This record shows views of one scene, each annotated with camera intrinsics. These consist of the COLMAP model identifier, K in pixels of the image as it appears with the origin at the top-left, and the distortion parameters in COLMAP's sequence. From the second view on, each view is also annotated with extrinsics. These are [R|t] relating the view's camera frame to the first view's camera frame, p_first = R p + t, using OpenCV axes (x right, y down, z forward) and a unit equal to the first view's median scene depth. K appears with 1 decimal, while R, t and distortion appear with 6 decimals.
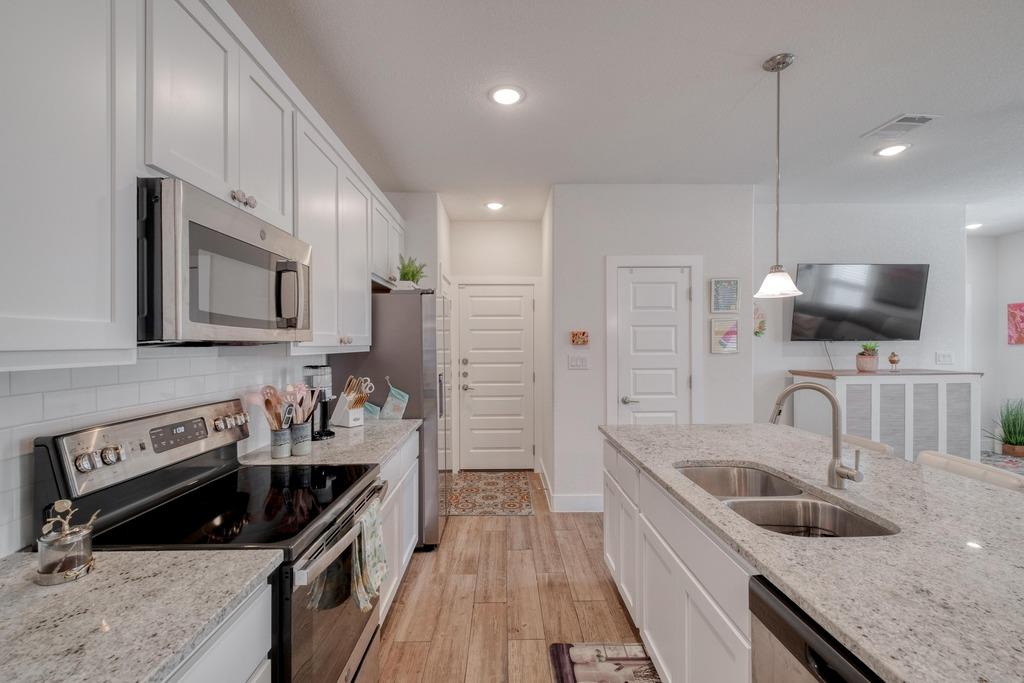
lens RADIAL K [[441.6, 0, 511.8], [0, 441.6, 341.3], [0, 0, 1]] dist [0.003525, -0.003727]
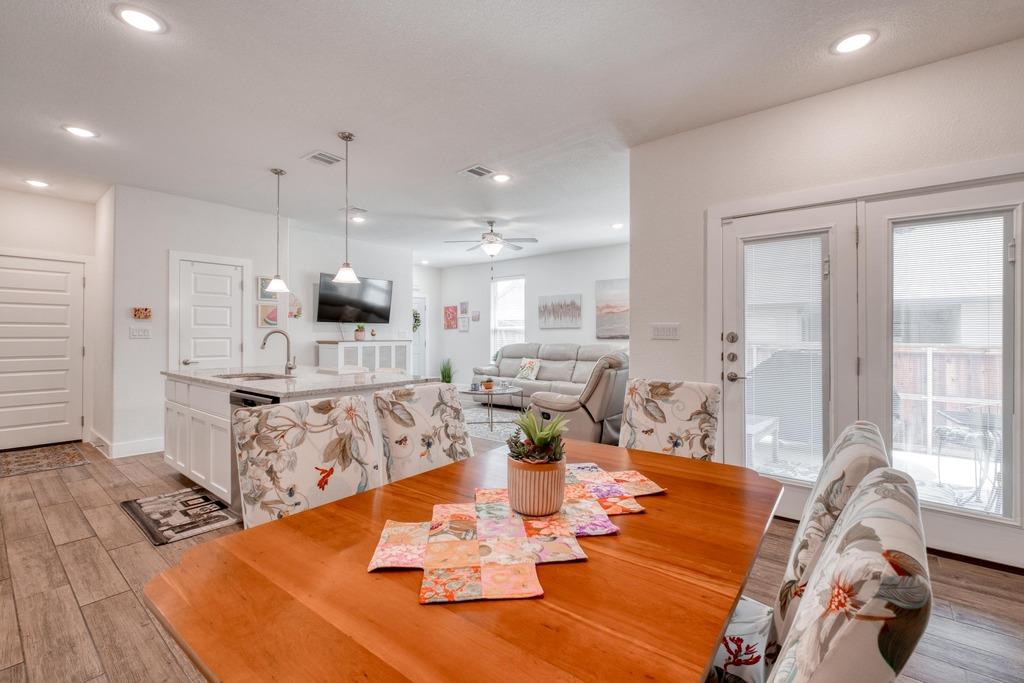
lens RADIAL K [[441.6, 0, 515.5], [0, 441.6, 333.4], [0, 0, 1]] dist [0.003525, -0.003727]
pose [[0.643788, 0.008168, 0.765160, -0.118307], [-0.005958, 0.999966, -0.005662, 0.050001], [-0.765180, -0.000914, 0.643815, -0.592742]]
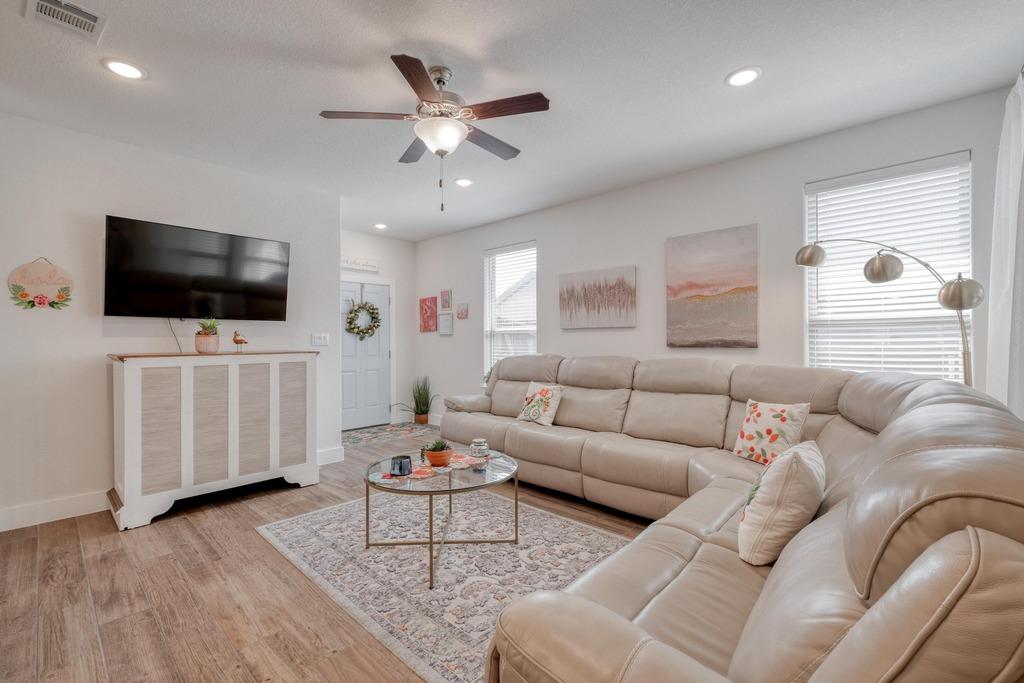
lens RADIAL K [[441.6, 0, 513.8], [0, 441.6, 339.8], [0, 0, 1]] dist [0.003525, -0.003727]
pose [[0.695005, 0.002974, 0.718998, 0.641355], [-0.001443, 0.999995, -0.002742, 0.046458], [-0.719003, 0.000868, 0.695006, -0.046520]]
